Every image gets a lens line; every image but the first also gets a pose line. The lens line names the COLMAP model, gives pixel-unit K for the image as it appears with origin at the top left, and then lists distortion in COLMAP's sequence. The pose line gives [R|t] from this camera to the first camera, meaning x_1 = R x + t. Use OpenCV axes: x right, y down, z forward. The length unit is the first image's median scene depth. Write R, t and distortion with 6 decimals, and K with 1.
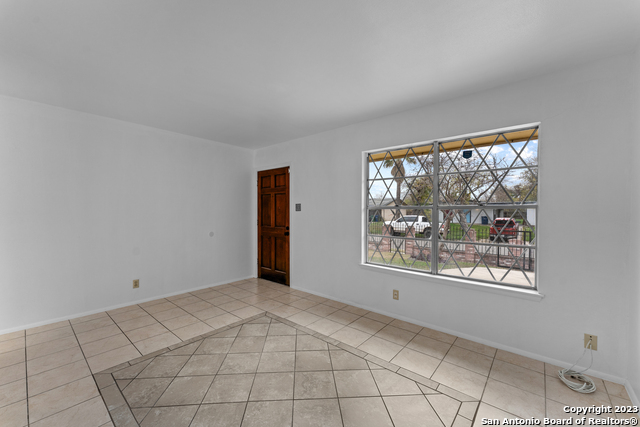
lens RADIAL K [[257.9, 0, 320.0], [0, 257.9, 213.5], [0, 0, 1]] dist [0.002861, 0.000136]
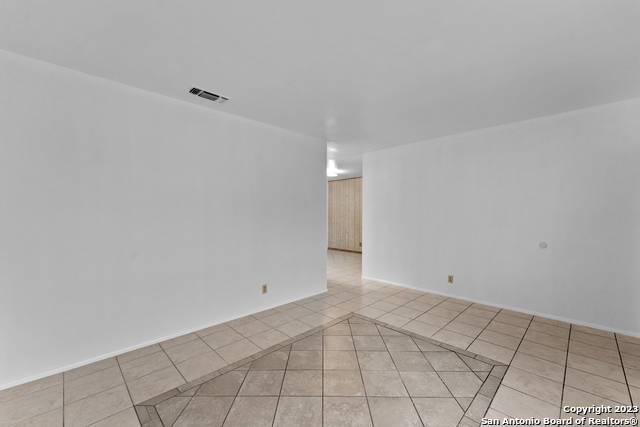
lens RADIAL K [[257.9, 0, 320.0], [0, 257.9, 213.5], [0, 0, 1]] dist [0.002861, 0.000136]
pose [[-0.081698, -0.005501, -0.996642, 0.627601], [-0.006400, 0.999967, -0.004994, -0.006875], [0.996637, 0.005970, -0.081730, 0.714650]]
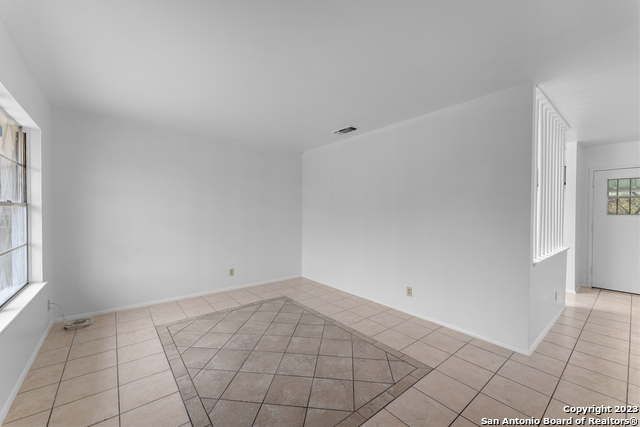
lens RADIAL K [[257.9, 0, 320.0], [0, 257.9, 213.5], [0, 0, 1]] dist [0.002861, 0.000136]
pose [[-0.983912, -0.011023, 0.178314, -0.466402], [-0.008990, 0.999885, 0.012205, -0.011722], [-0.178428, 0.010405, -0.983898, 1.626514]]
